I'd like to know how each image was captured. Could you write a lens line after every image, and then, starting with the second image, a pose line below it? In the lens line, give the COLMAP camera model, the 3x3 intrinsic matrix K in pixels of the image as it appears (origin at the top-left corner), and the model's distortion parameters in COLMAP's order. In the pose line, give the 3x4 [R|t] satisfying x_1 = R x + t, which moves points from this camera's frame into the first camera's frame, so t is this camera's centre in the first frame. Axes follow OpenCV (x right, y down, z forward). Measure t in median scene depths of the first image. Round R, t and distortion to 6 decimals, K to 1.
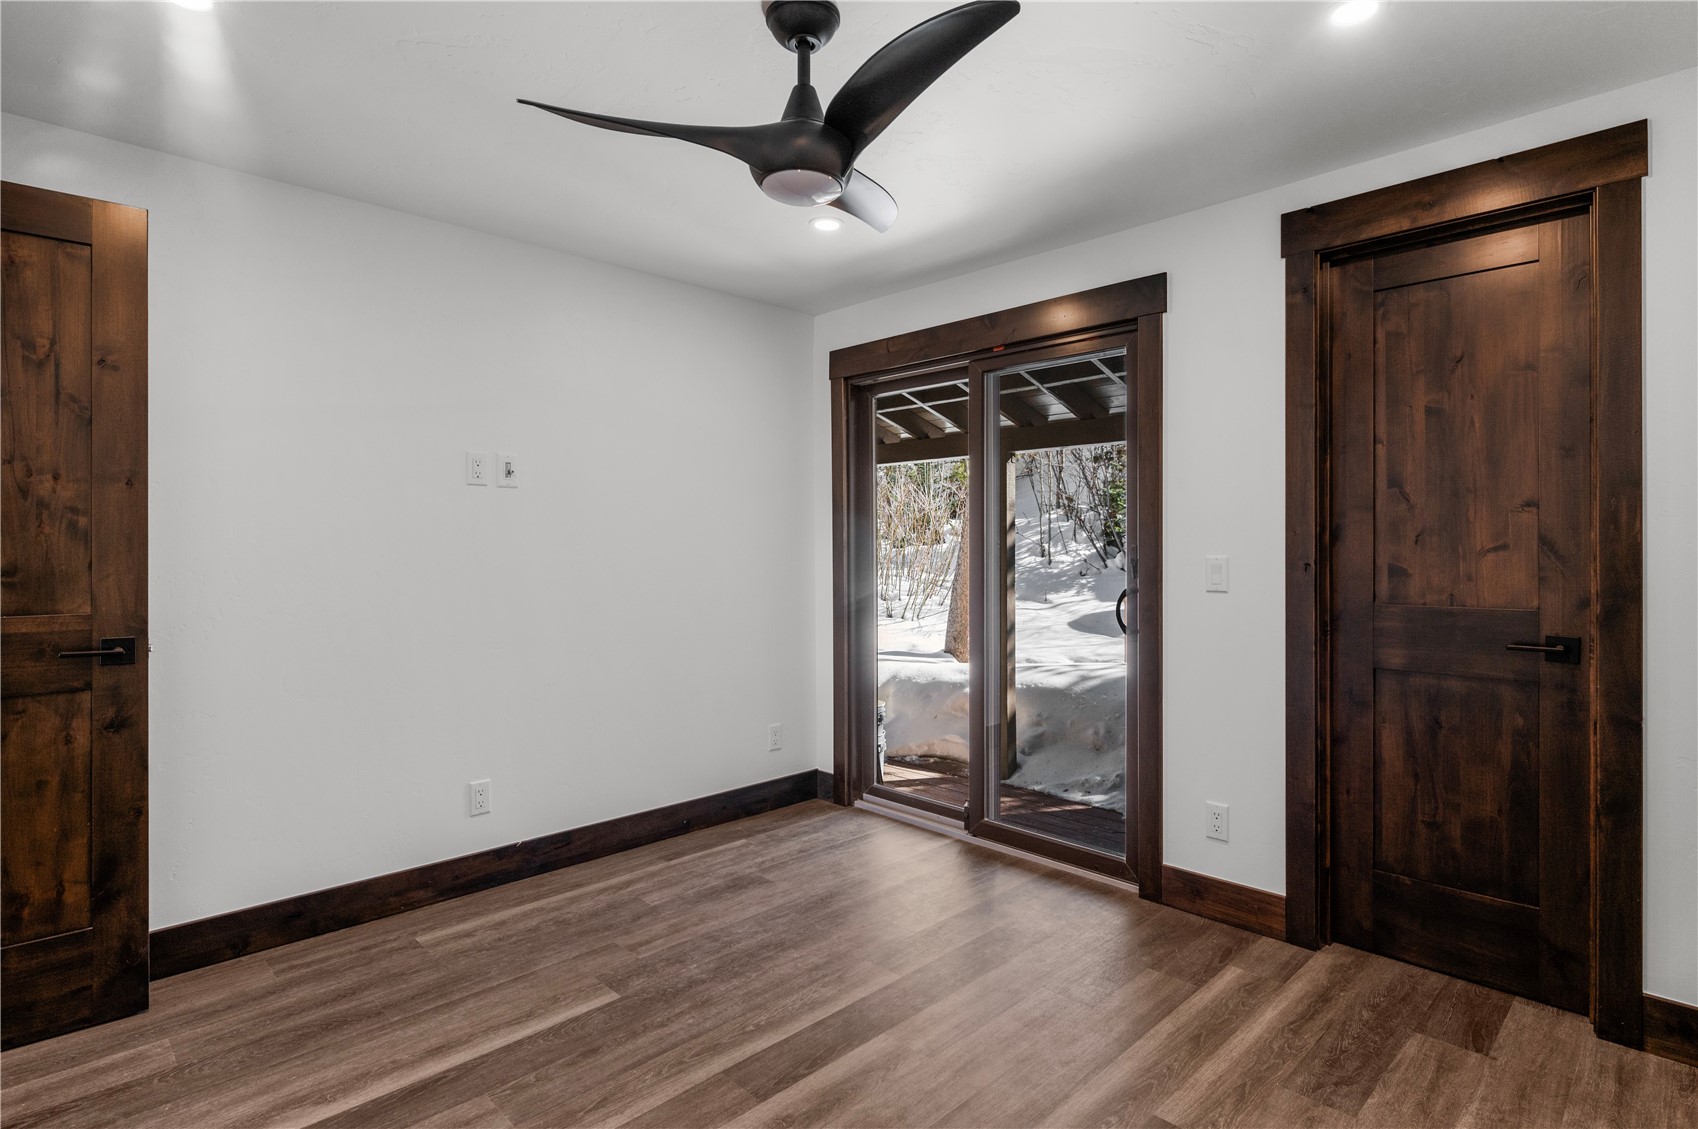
lens RADIAL K [[862.2, 0, 852.5], [0, 862.2, 553.2], [0, 0, 1]] dist [0.000588, -0.001902]
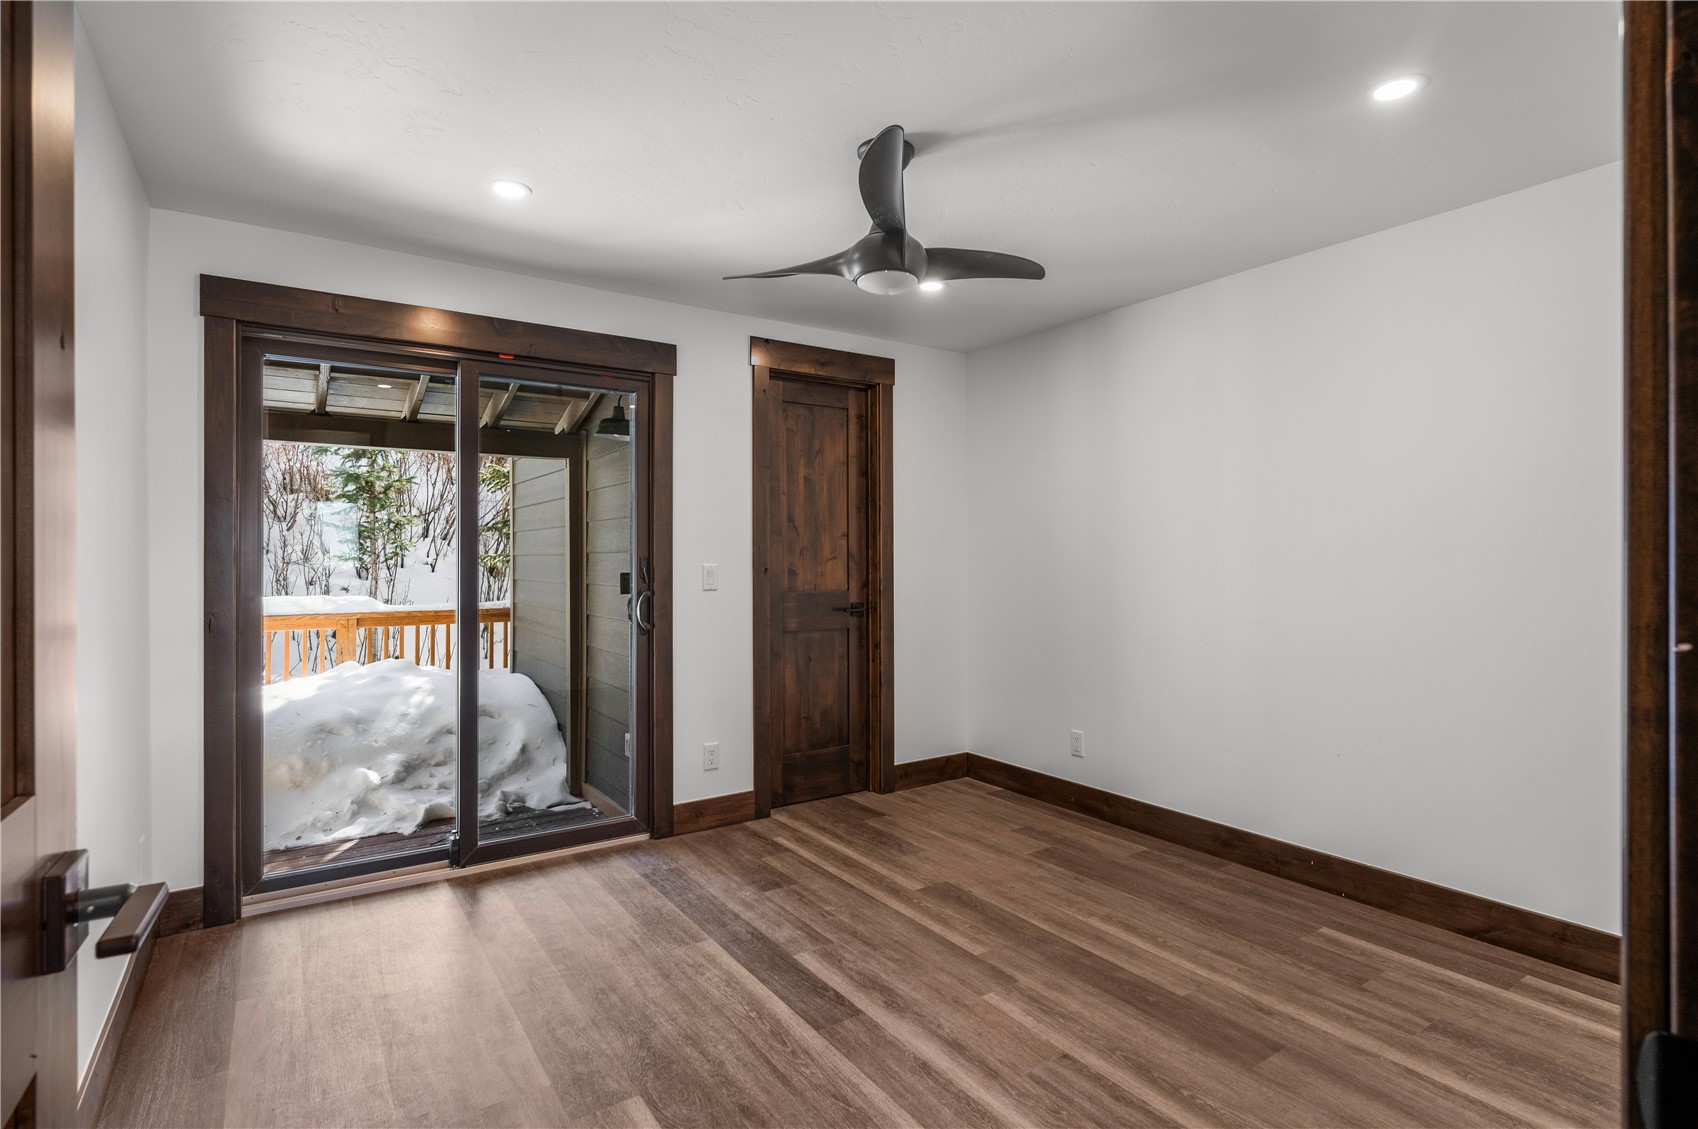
lens RADIAL K [[829.6, 0, 852.6], [0, 829.6, 562.9], [0, 0, 1]] dist [-0.005993, 0.000835]
pose [[0.181362, -0.005590, 0.983401, -0.946091], [0.006643, 0.999968, 0.004459, -0.003423], [-0.983394, 0.005724, 0.181393, 0.603491]]
